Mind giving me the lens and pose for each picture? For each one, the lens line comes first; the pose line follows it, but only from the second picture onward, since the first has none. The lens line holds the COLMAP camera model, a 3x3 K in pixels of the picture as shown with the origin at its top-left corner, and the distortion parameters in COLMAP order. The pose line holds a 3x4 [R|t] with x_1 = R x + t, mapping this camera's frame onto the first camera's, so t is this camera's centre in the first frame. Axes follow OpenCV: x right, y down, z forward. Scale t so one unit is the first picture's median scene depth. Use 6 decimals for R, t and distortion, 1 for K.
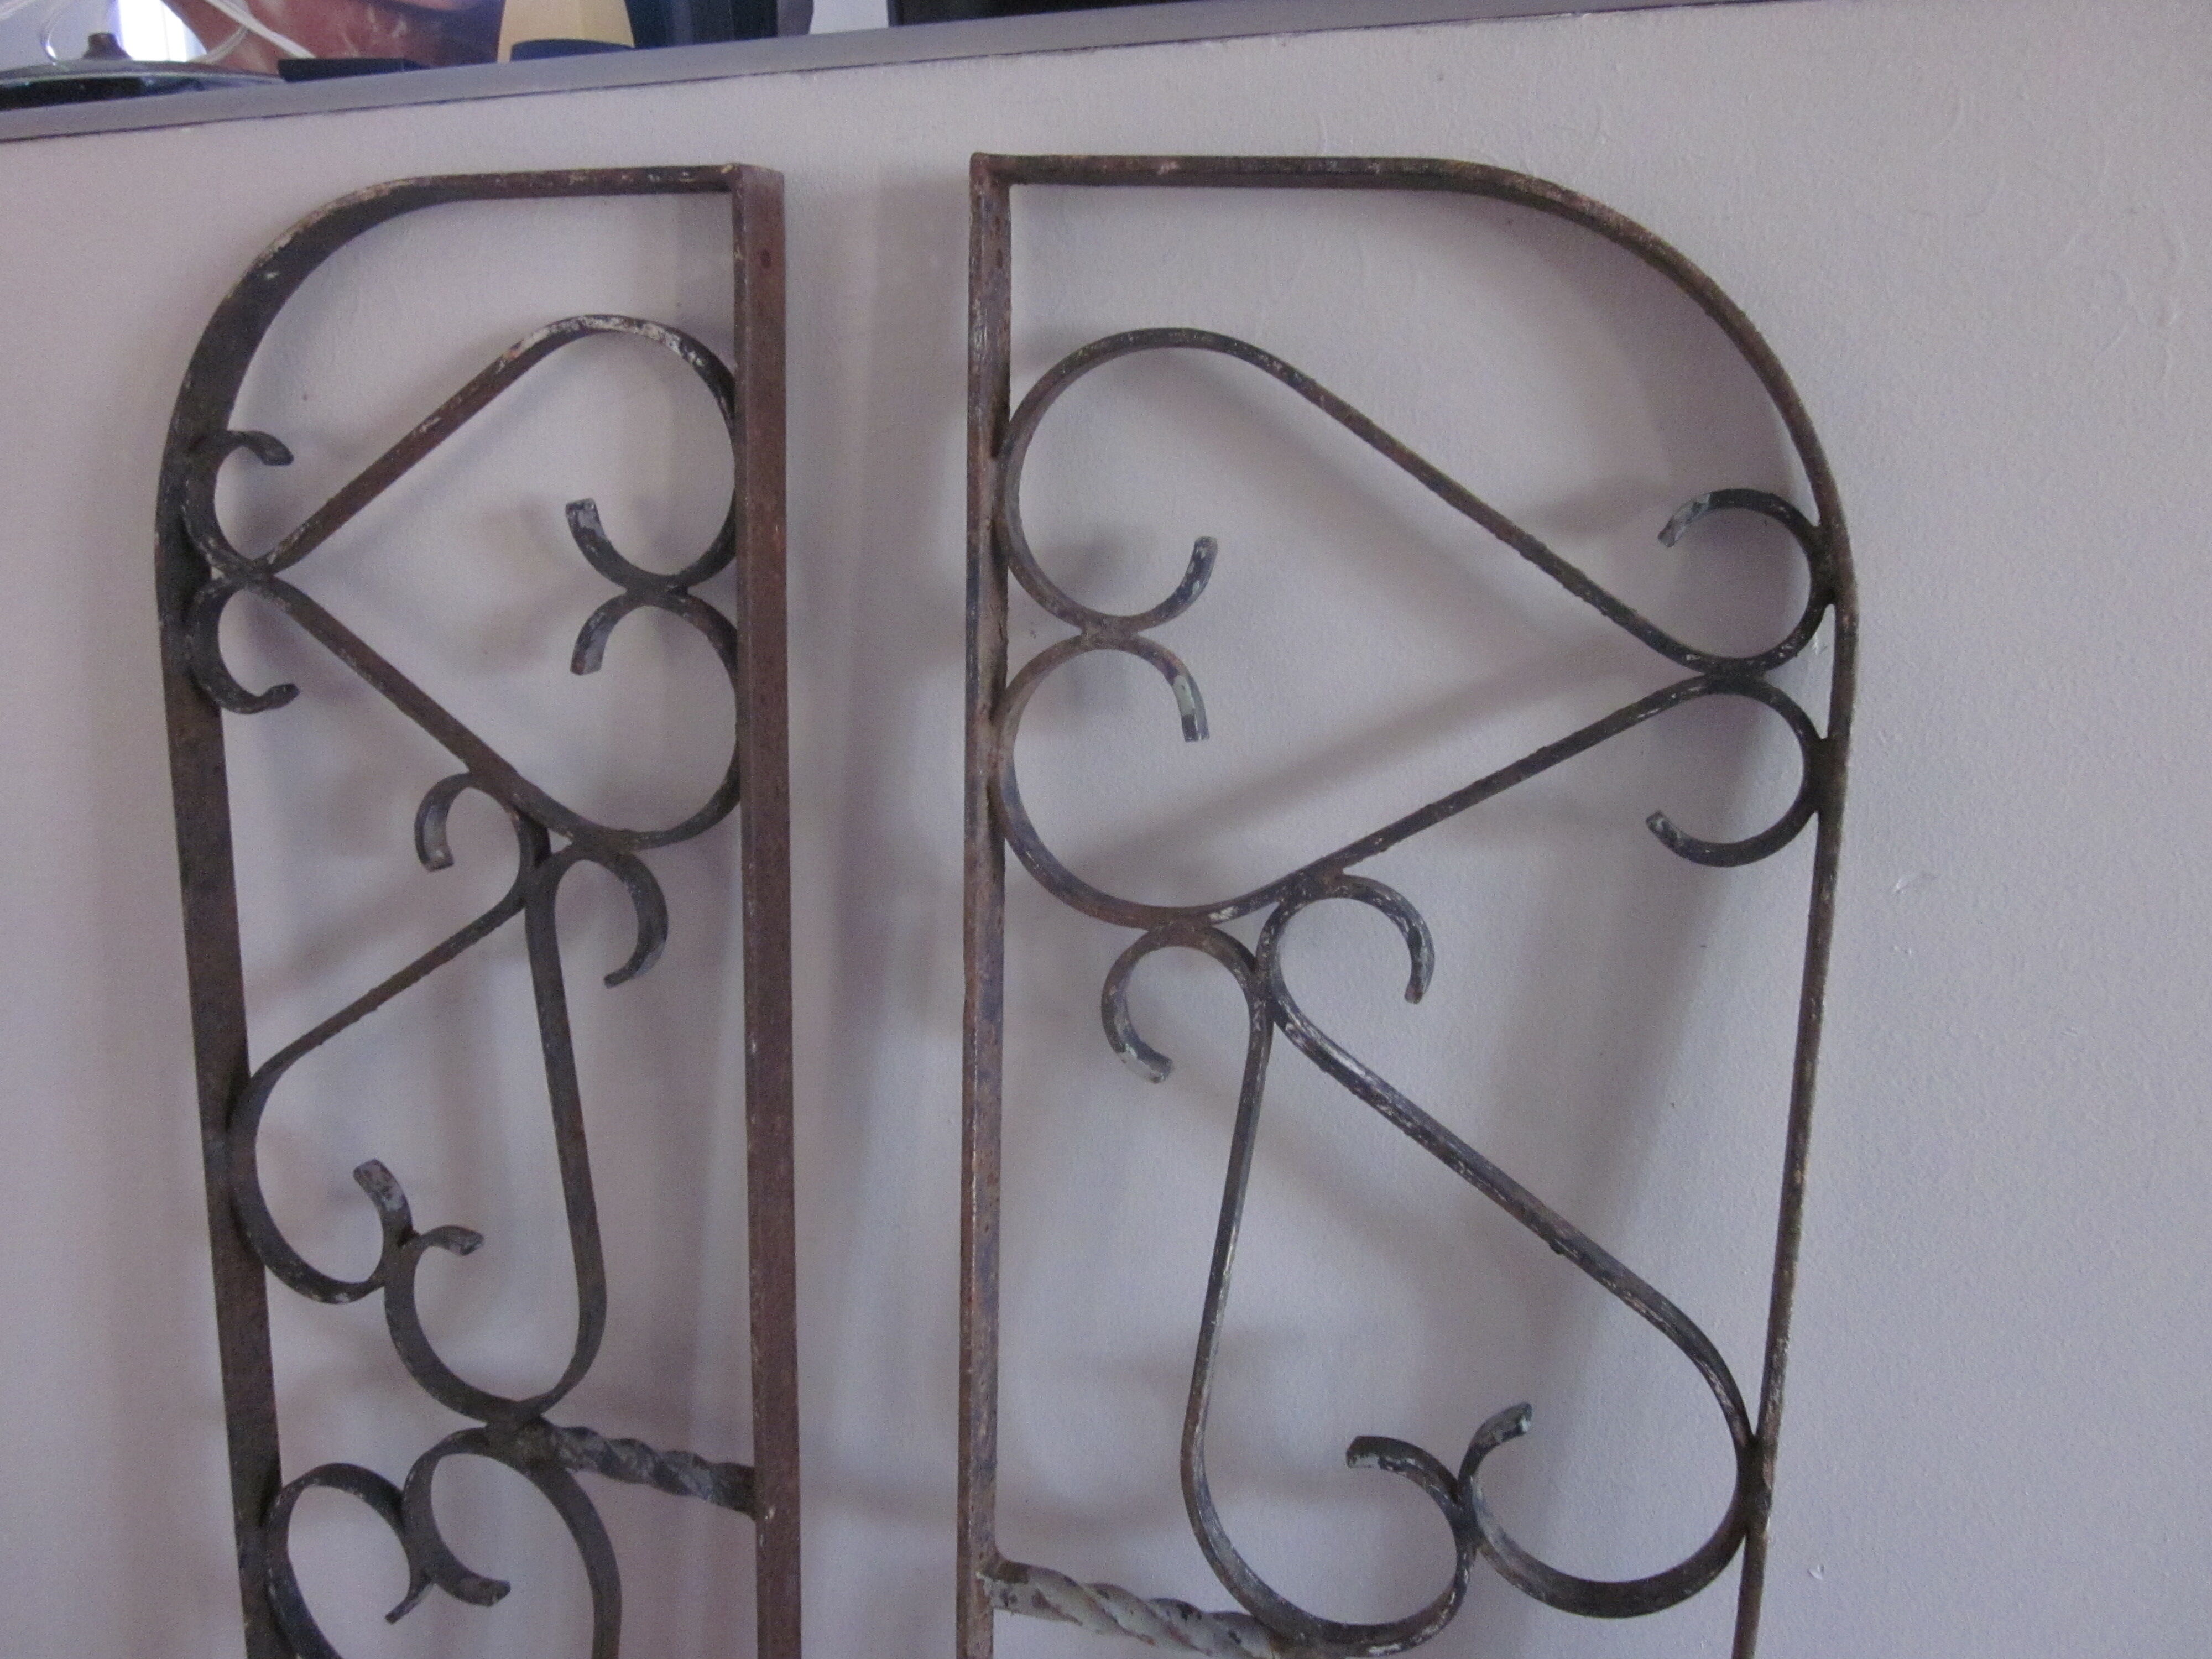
lens RADIAL K [[1845.3, 0, 1123.1], [0, 1845.3, 818.6], [0, 0, 1]] dist [-0.035907, 0.007450]
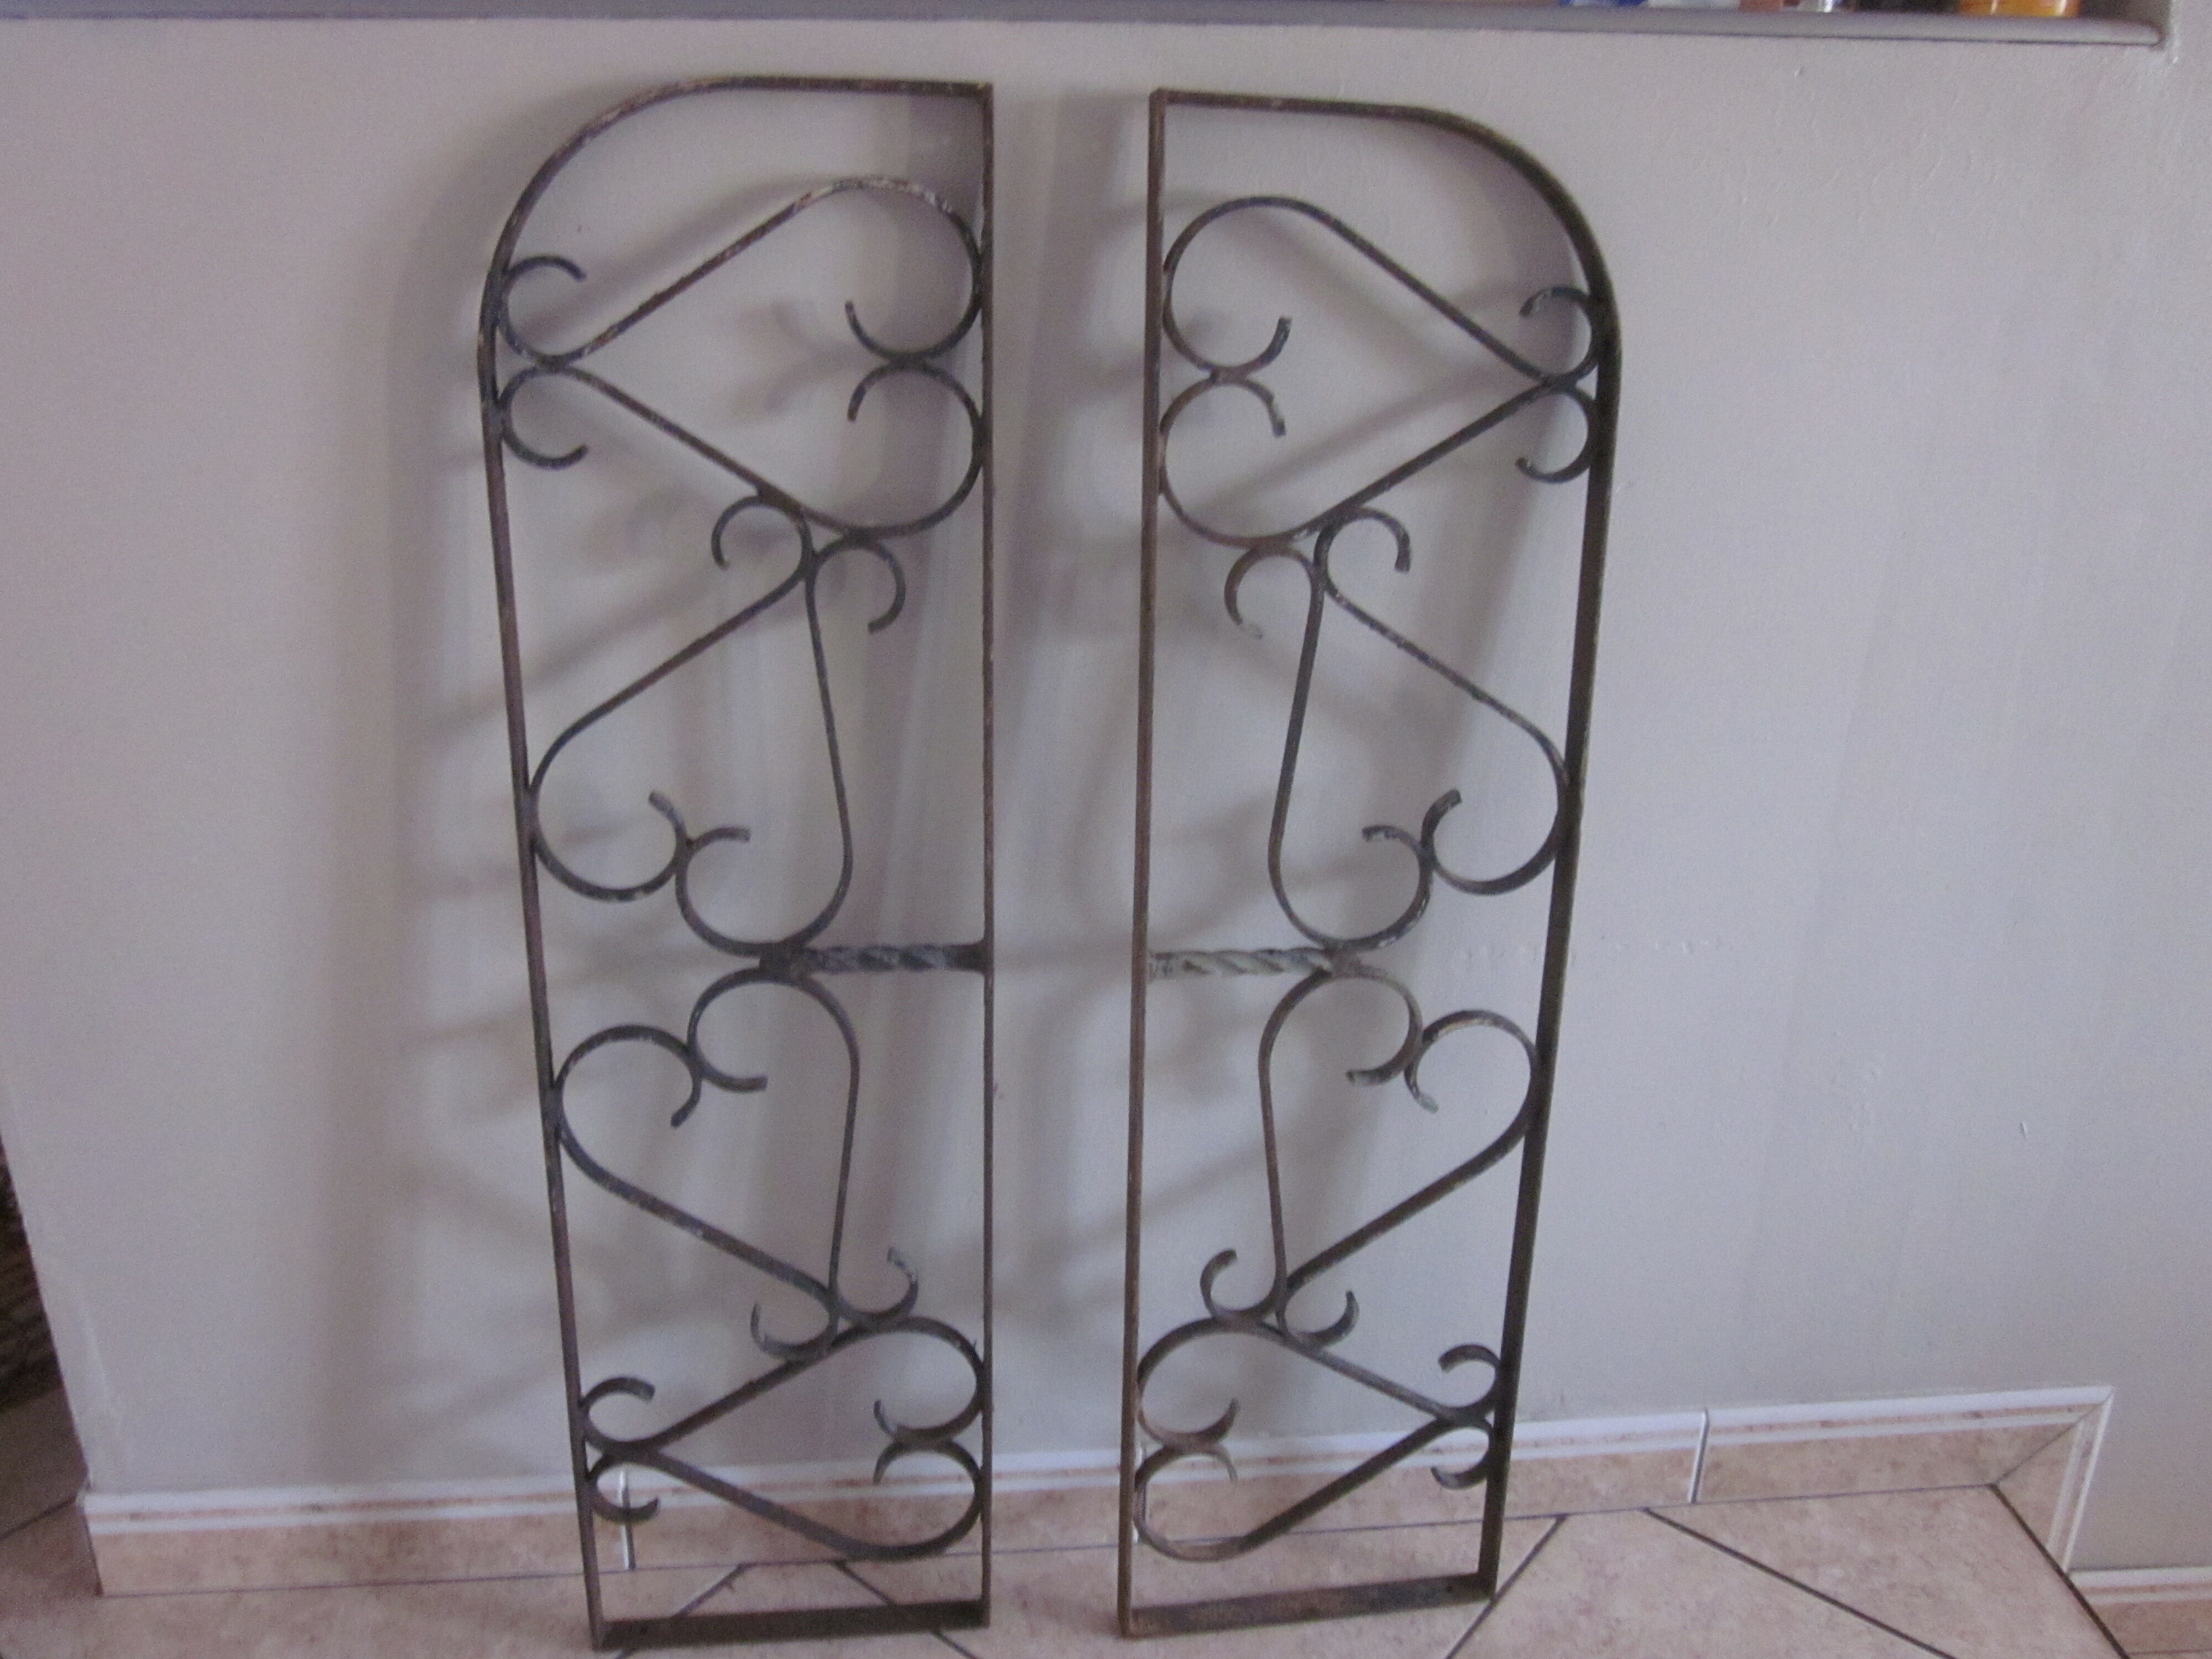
lens RADIAL K [[1845.3, 0, 1112.0], [0, 1845.3, 837.1], [0, 0, 1]] dist [-0.035907, 0.007450]
pose [[0.890185, -0.144842, 0.431963, -0.839872], [0.092268, 0.985786, 0.140400, 0.067148], [-0.446159, -0.085126, 0.890896, -0.476661]]
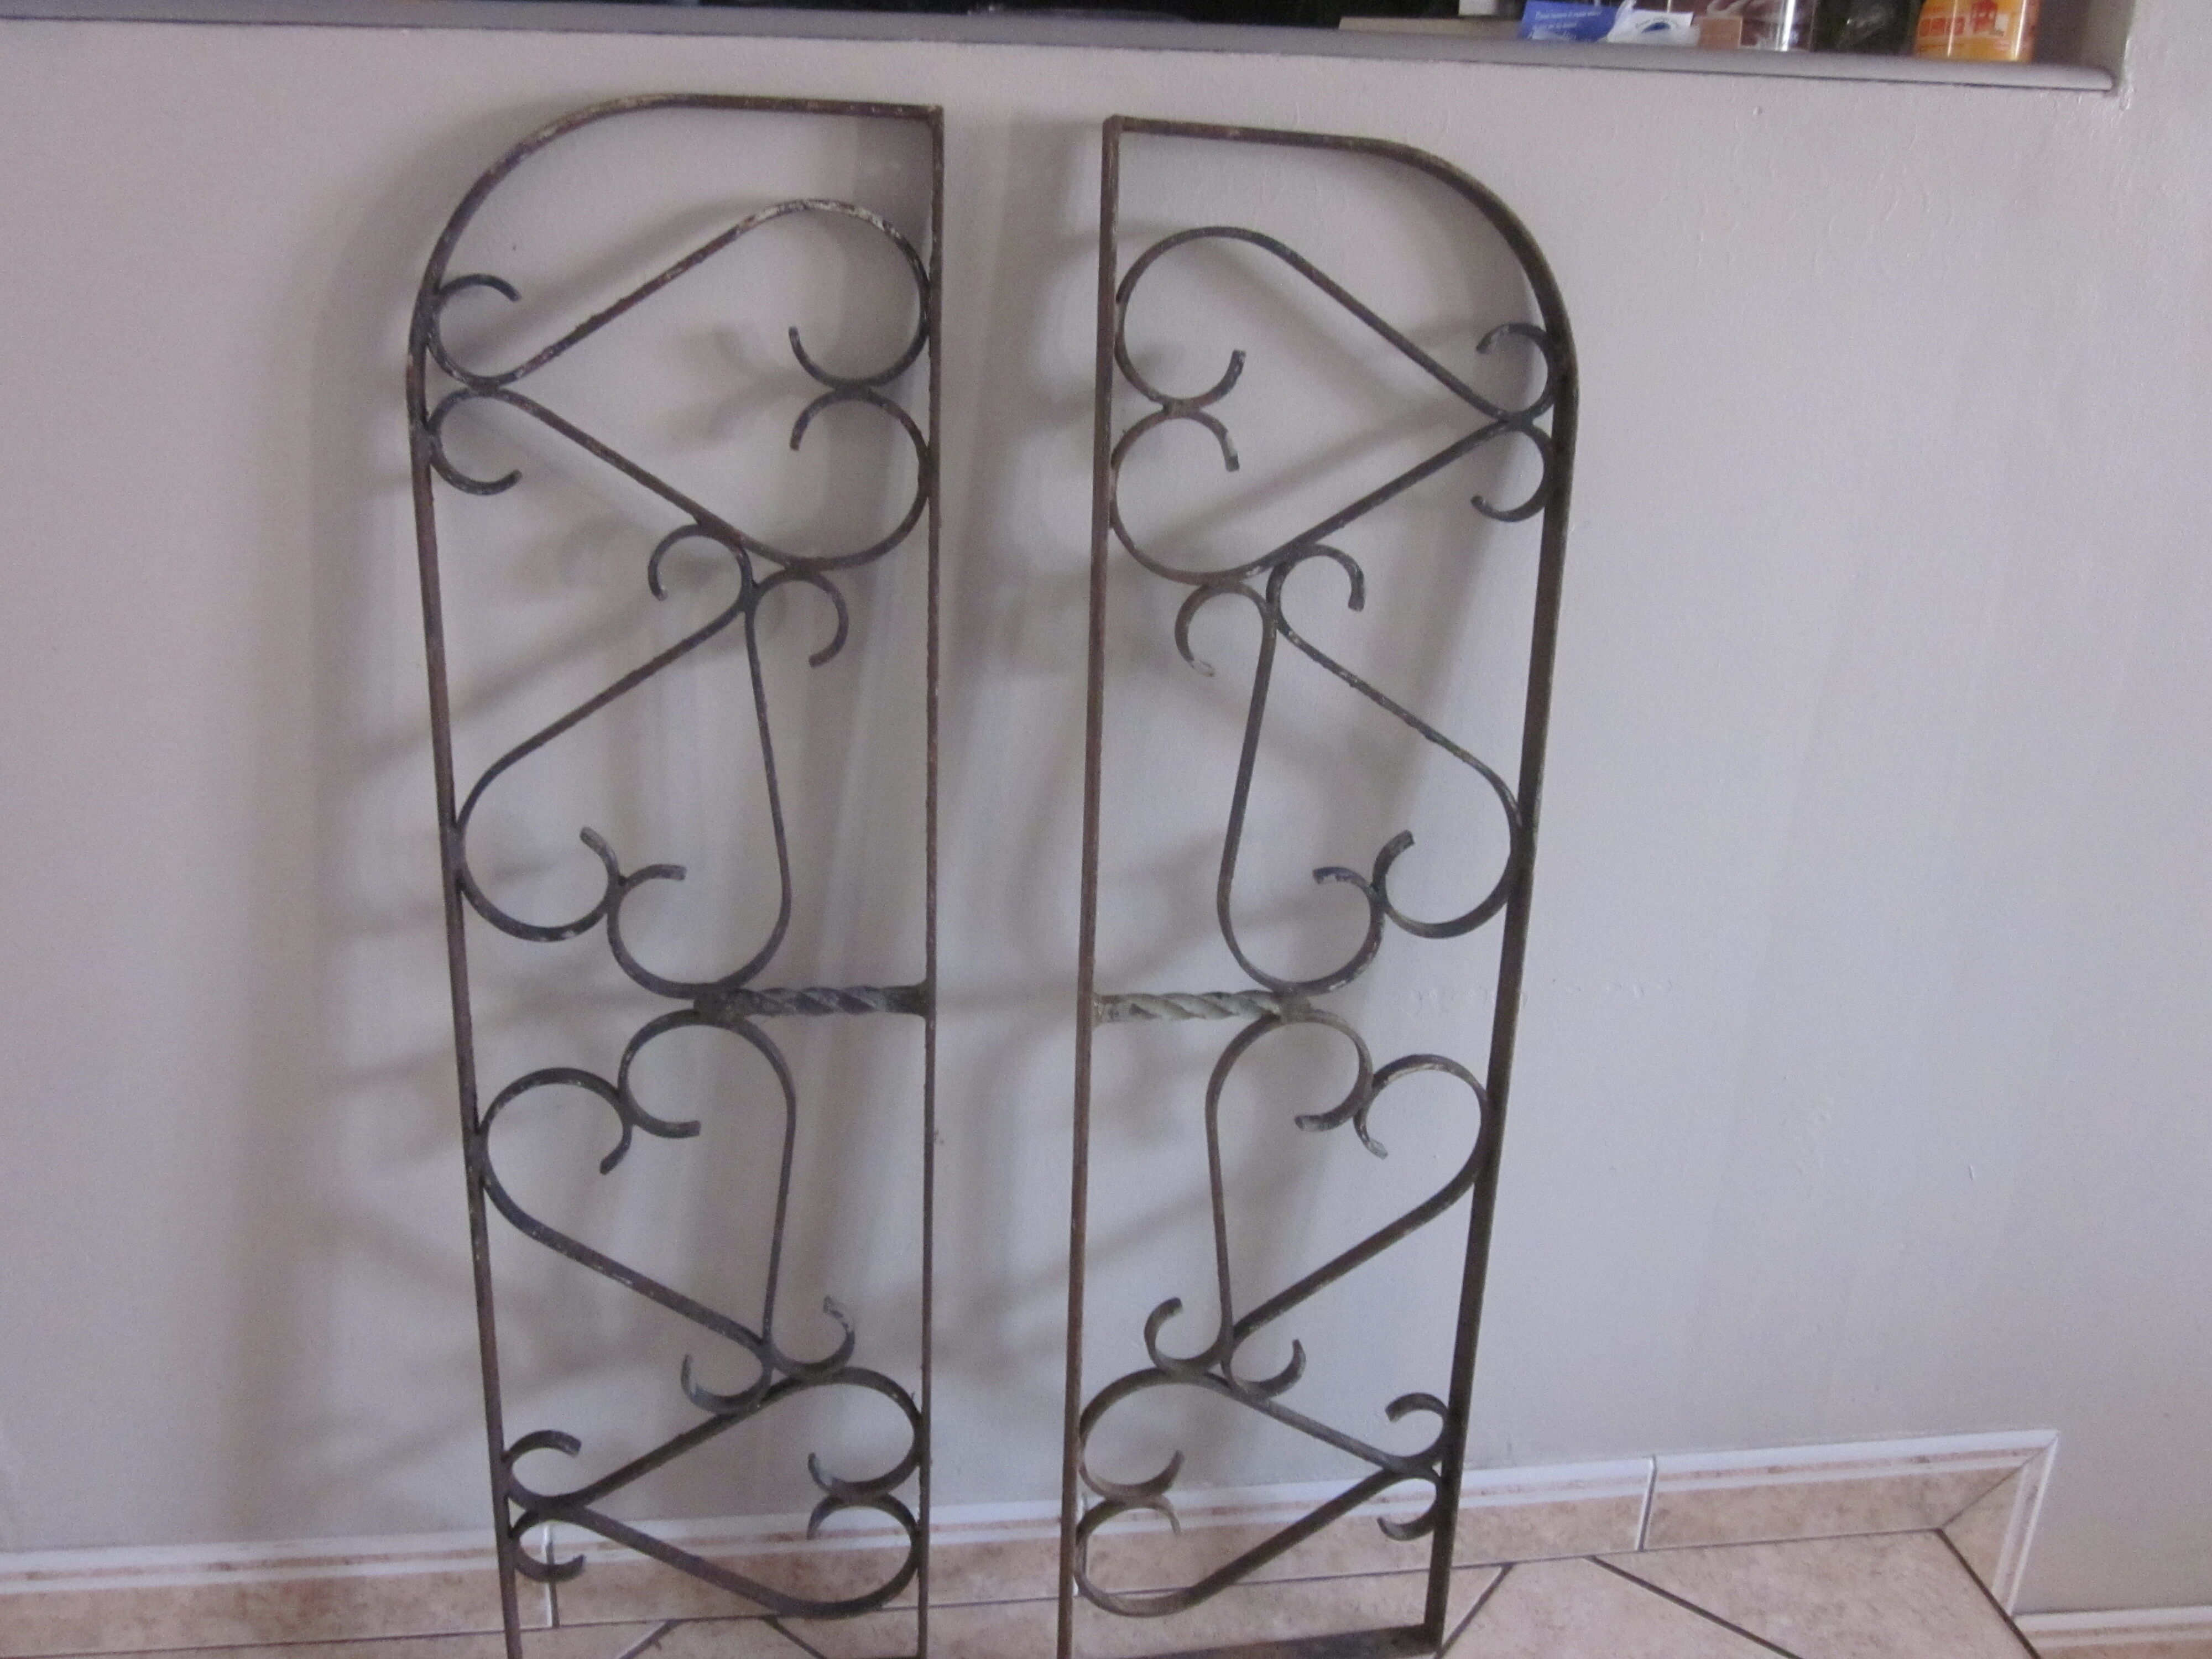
lens RADIAL K [[1845.3, 0, 1112.2], [0, 1845.3, 832.8], [0, 0, 1]] dist [-0.035907, 0.007450]
pose [[0.875686, -0.133113, 0.464172, -0.828042], [0.080537, 0.988051, 0.131411, 0.051825], [-0.476118, -0.077692, 0.875943, -0.436165]]
